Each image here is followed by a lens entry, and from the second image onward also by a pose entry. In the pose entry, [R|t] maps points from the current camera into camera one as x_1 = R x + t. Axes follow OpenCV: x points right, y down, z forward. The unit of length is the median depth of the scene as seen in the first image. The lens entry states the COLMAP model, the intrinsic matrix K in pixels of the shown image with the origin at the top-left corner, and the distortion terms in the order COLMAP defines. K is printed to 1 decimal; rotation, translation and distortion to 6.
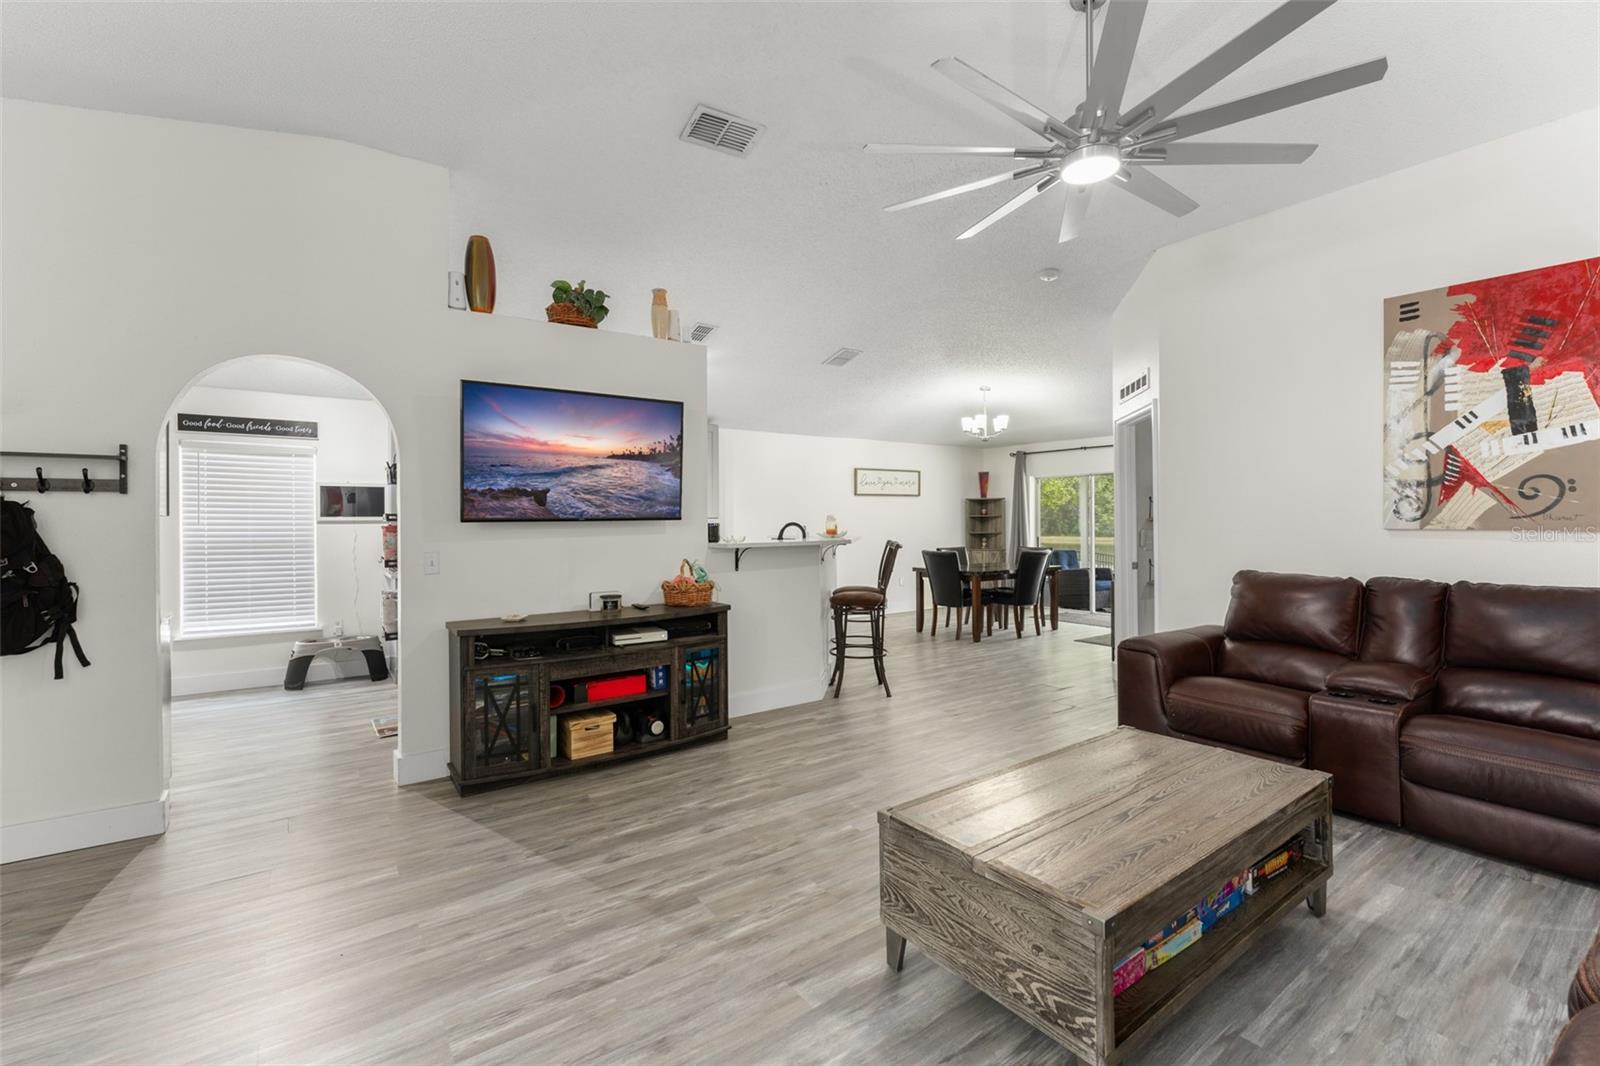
lens RADIAL K [[690.8, 0, 798.6], [0, 690.8, 521.6], [0, 0, 1]] dist [-0.002532, 0.000286]
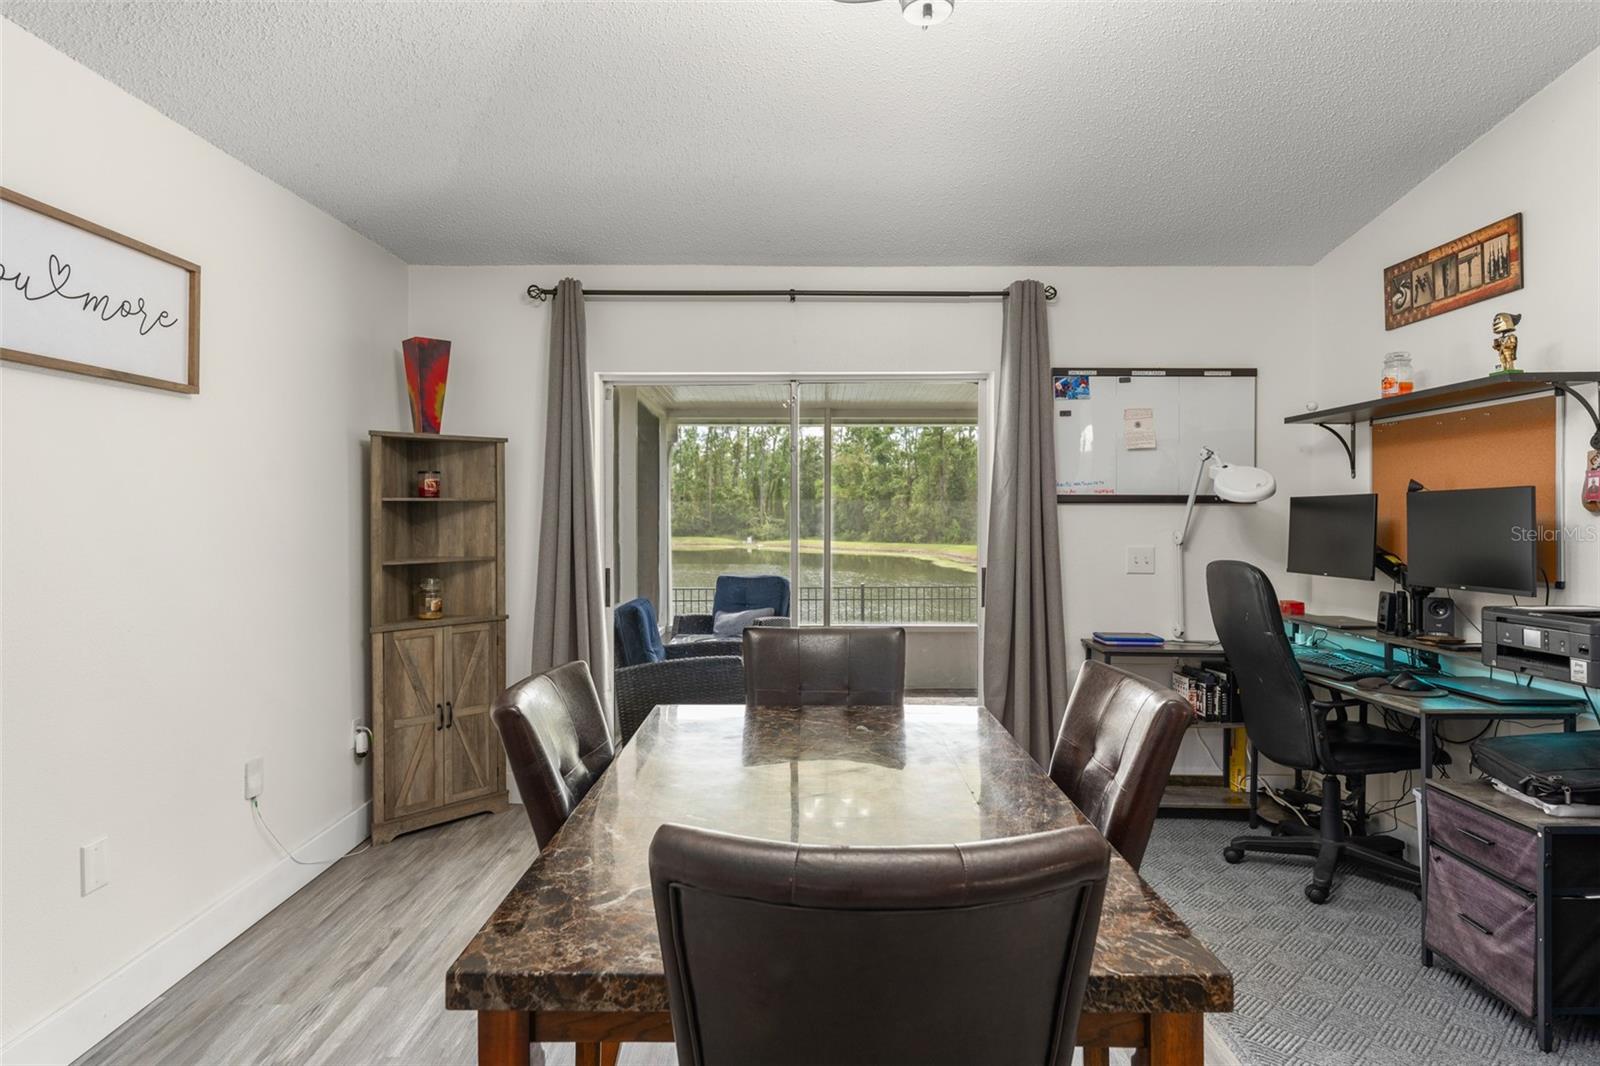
lens RADIAL K [[889.9, 0, 793.2], [0, 889.9, 517.1], [0, 0, 1]] dist [-0.008427, -0.001273]
pose [[0.591491, 0.001120, 0.806311, 0.185212], [-0.003624, 0.999993, 0.001269, -0.005815], [-0.806304, -0.003673, 0.591491, 1.833456]]
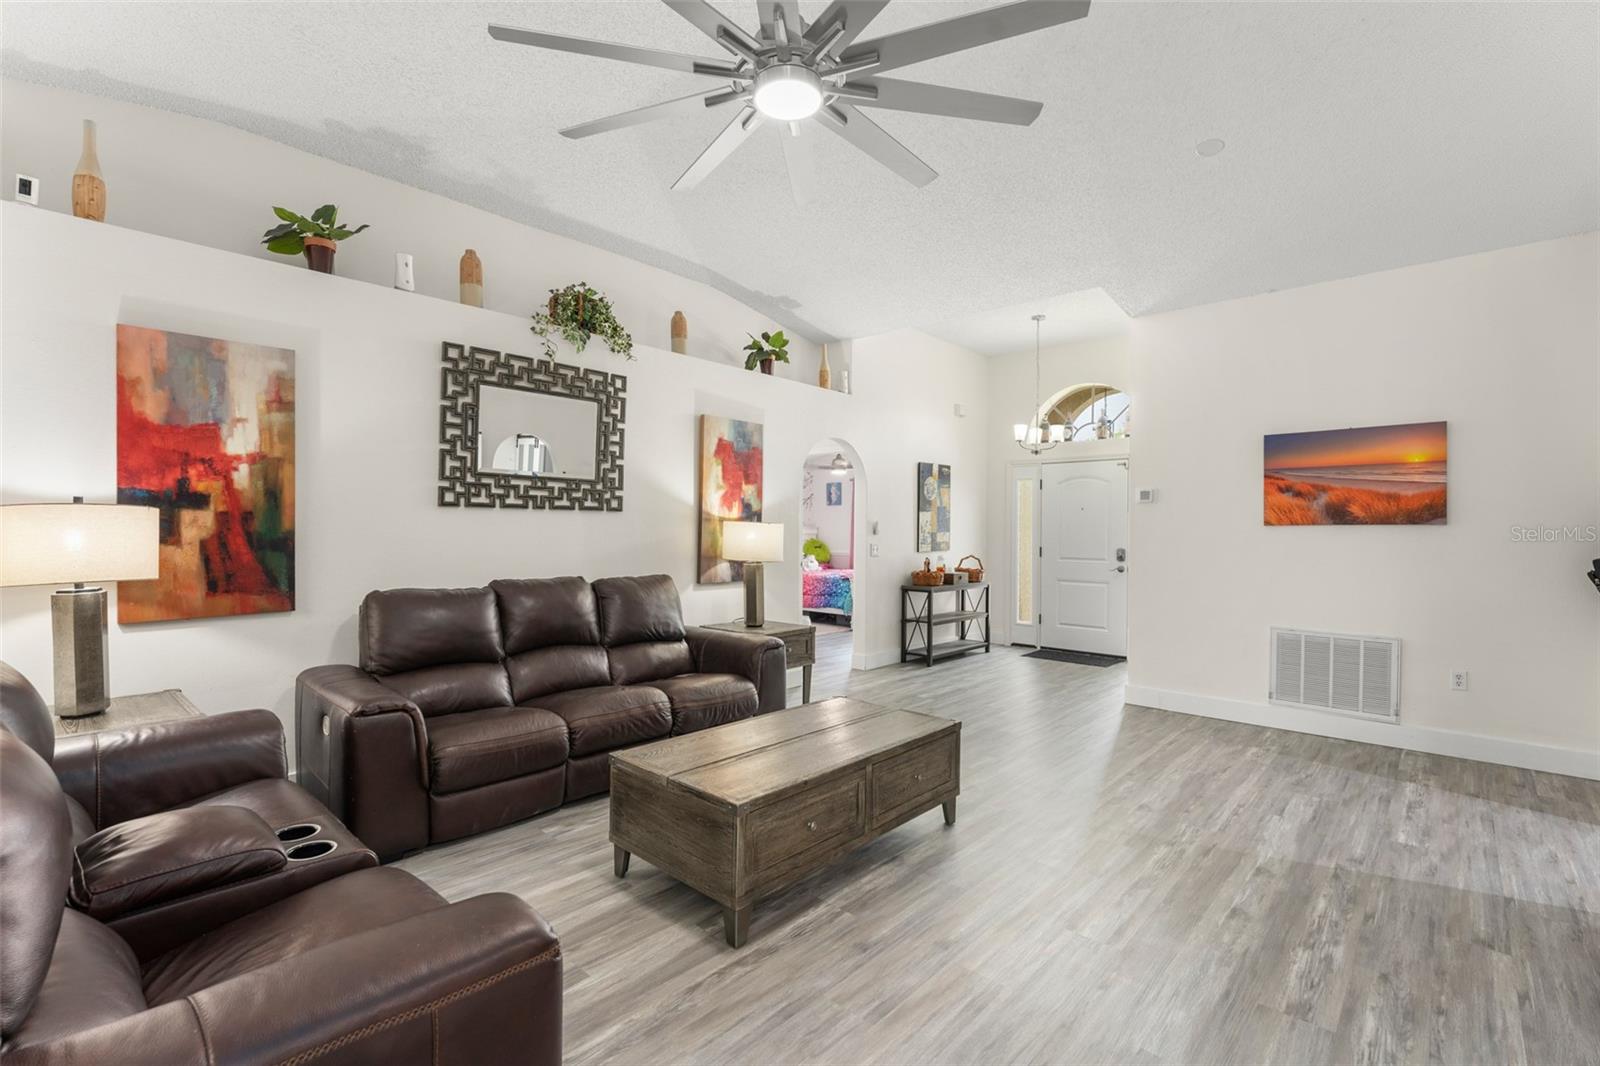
lens RADIAL K [[713.1, 0, 793.8], [0, 713.1, 529.4], [0, 0, 1]] dist [-0.000398, -0.000323]
pose [[-0.980769, 0.001246, -0.195167, 0.413329], [0.000610, 0.999994, 0.003319, -0.005020], [0.195170, 0.003136, -0.980764, 1.304479]]
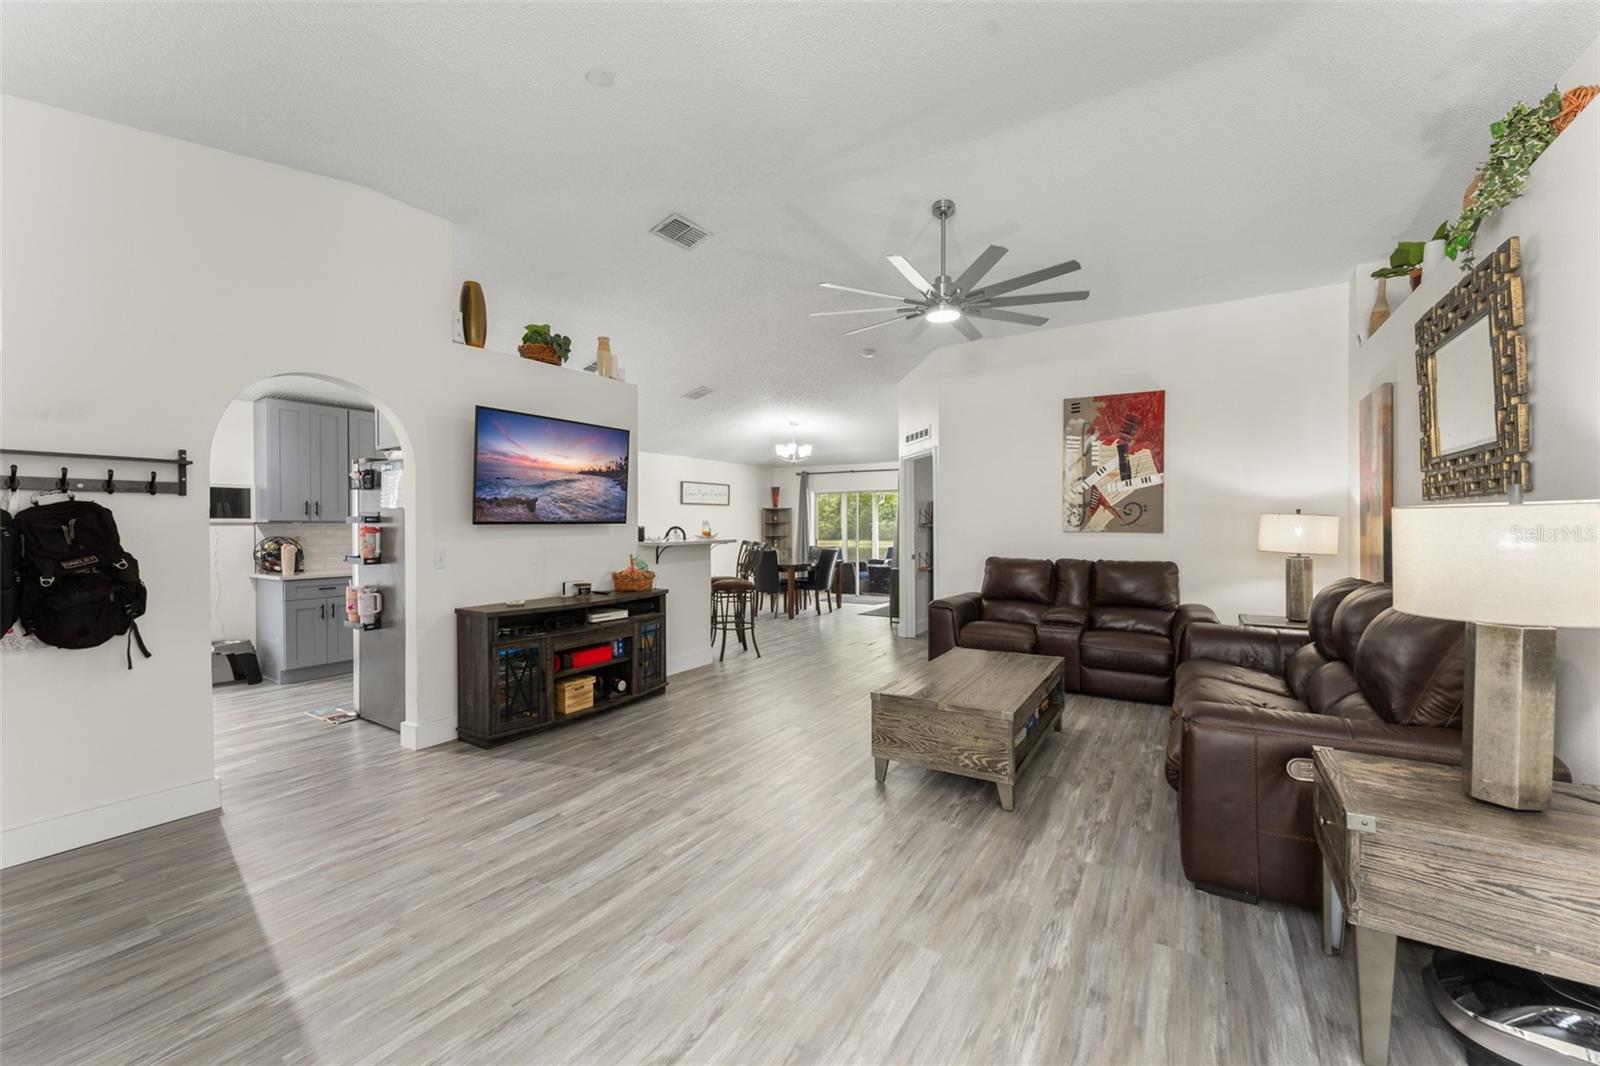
lens RADIAL K [[633.7, 0, 801.0], [0, 633.7, 531.0], [0, 0, 1]] dist [0.000745, 0.000034]
pose [[0.924314, 0.001651, 0.381630, -0.345113], [-0.004037, 0.999977, 0.005452, 0.003631], [-0.381612, -0.006580, 0.924299, -0.209823]]
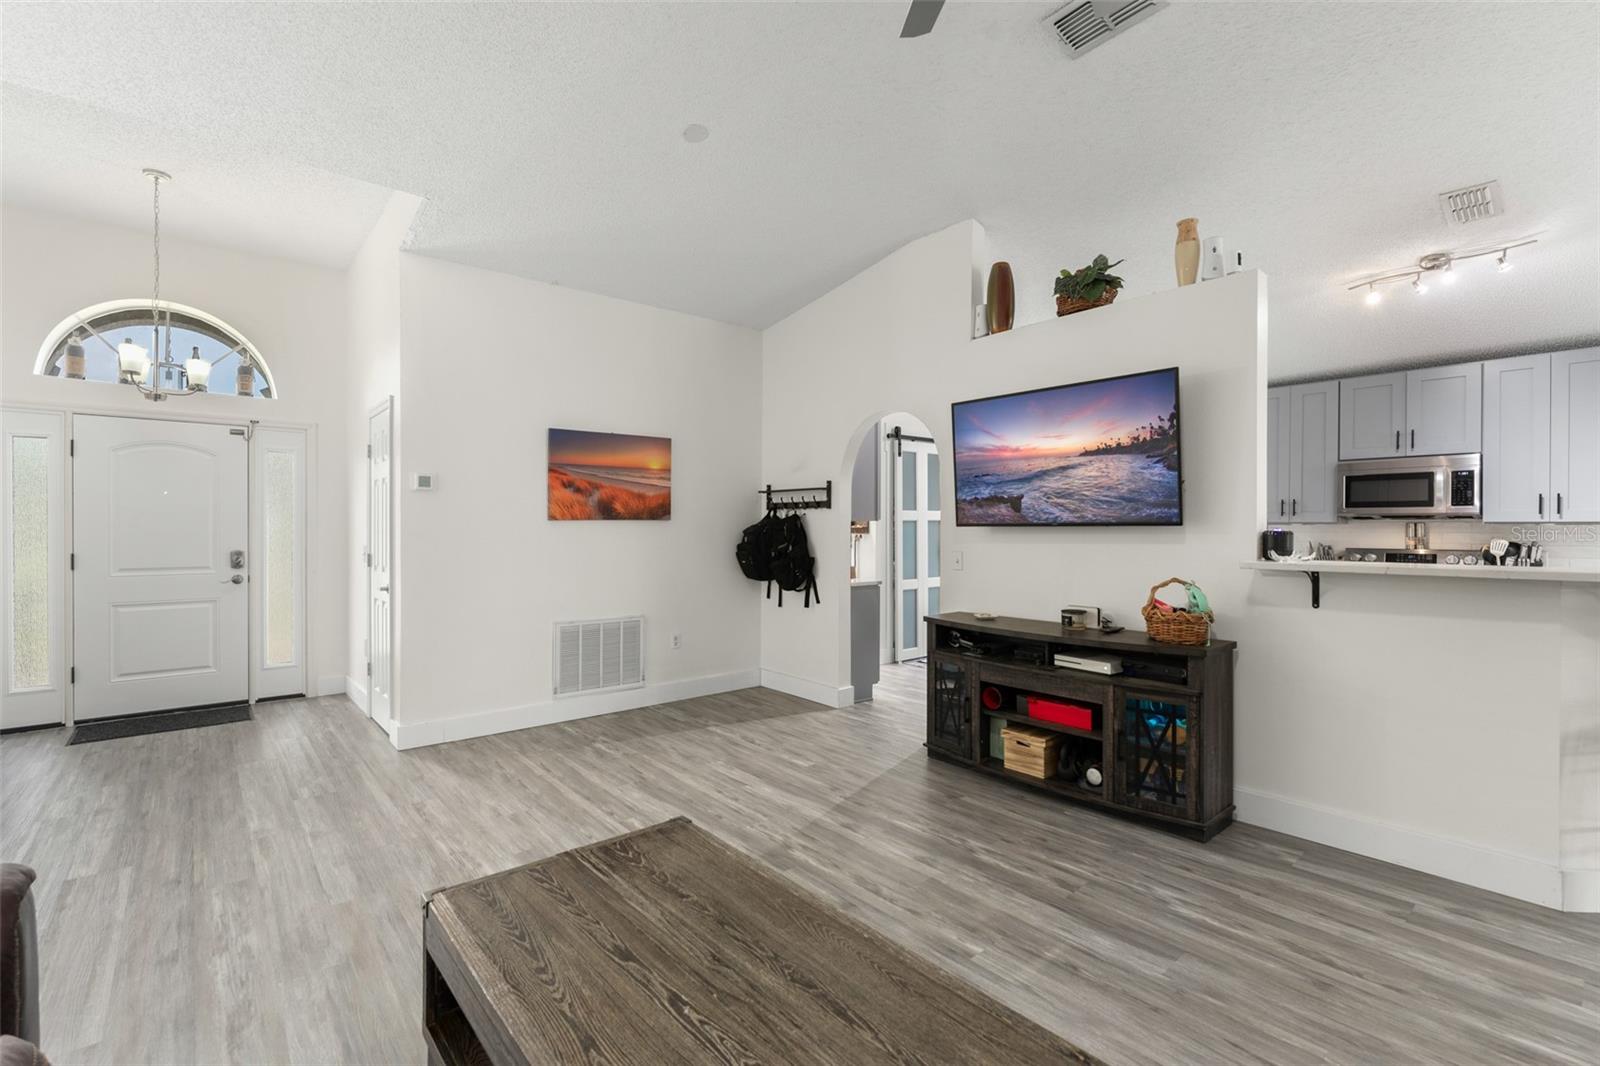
lens RADIAL K [[713.1, 0, 793.8], [0, 713.1, 529.4], [0, 0, 1]] dist [-0.000398, -0.000323]
pose [[0.077011, 0.012751, -0.996949, 0.615197], [-0.003249, 0.999916, 0.012538, -0.008165], [0.997025, 0.002273, 0.077046, 0.571338]]
